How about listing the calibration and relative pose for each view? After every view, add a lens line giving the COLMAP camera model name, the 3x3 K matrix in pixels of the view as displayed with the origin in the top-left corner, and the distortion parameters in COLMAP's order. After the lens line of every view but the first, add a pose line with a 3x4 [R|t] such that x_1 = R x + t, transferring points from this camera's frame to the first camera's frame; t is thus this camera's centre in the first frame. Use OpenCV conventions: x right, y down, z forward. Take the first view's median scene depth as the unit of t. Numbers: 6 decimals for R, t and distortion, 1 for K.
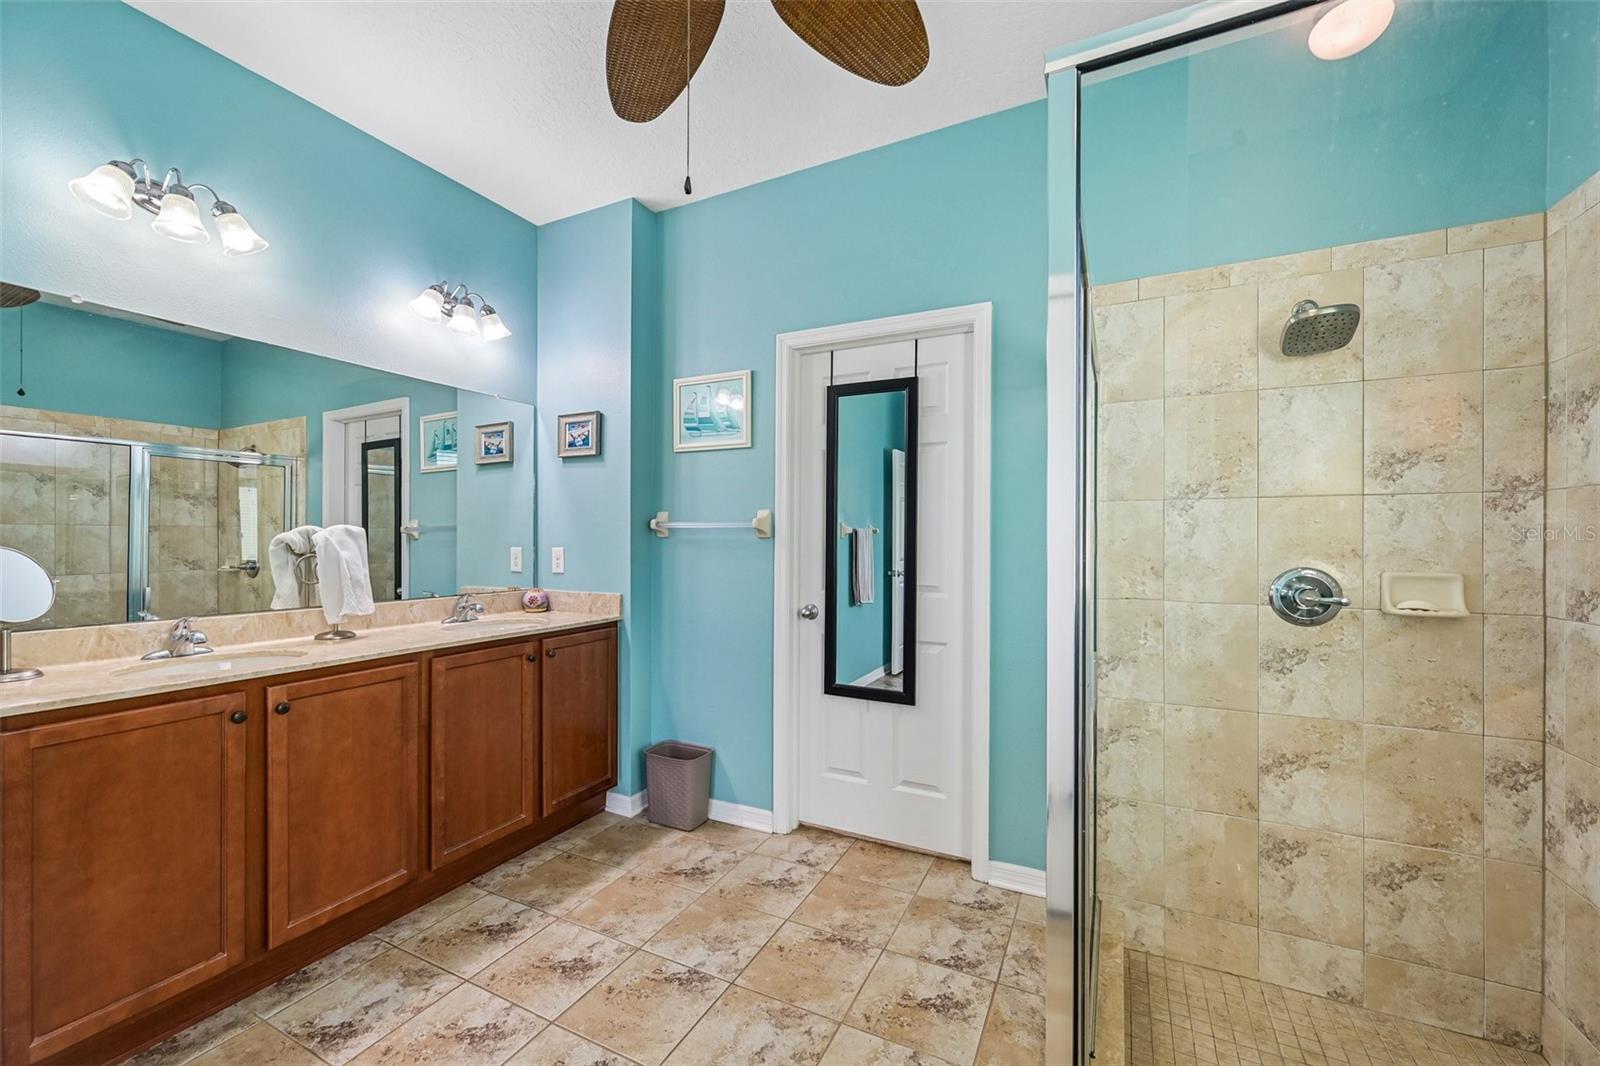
lens RADIAL K [[636.3, 0, 801.1], [0, 636.3, 536.4], [0, 0, 1]] dist [-0.001659, -0.000886]
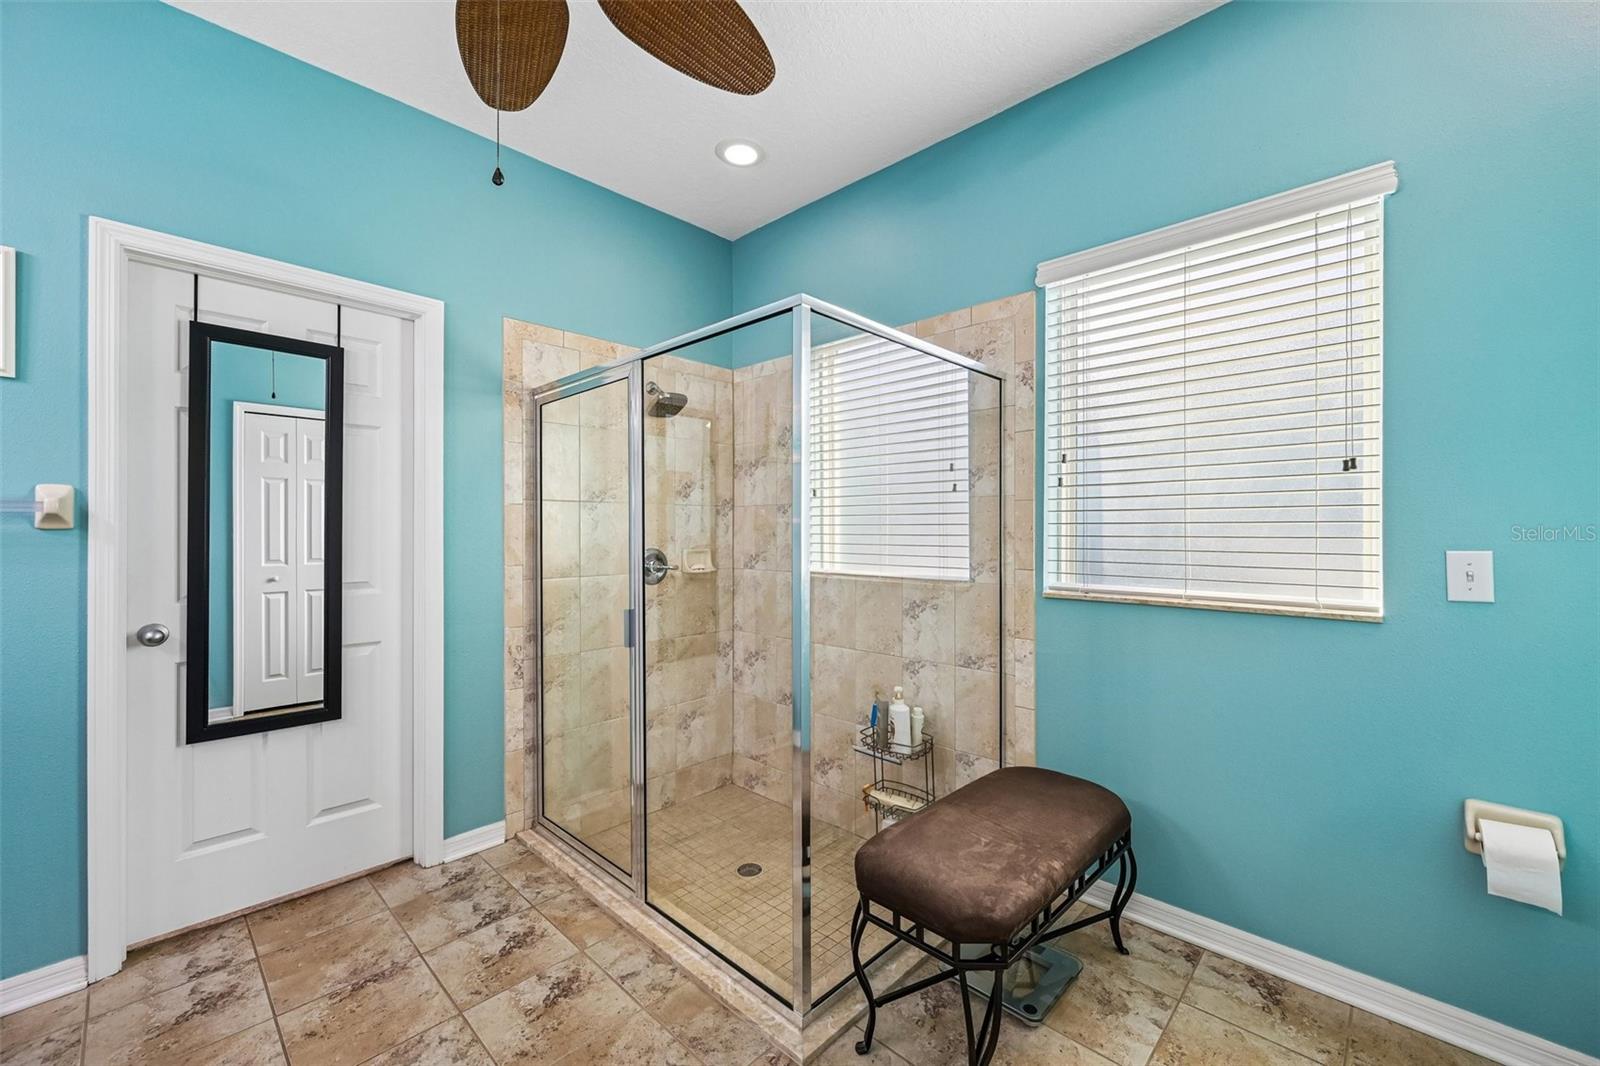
lens RADIAL K [[636.3, 0, 801.6], [0, 636.3, 532.1], [0, 0, 1]] dist [-0.001659, -0.000886]
pose [[0.290456, 0.001128, 0.956888, -0.514136], [0.001444, 0.999998, -0.001617, 0.009275], [-0.956887, 0.001851, 0.290454, 0.137272]]
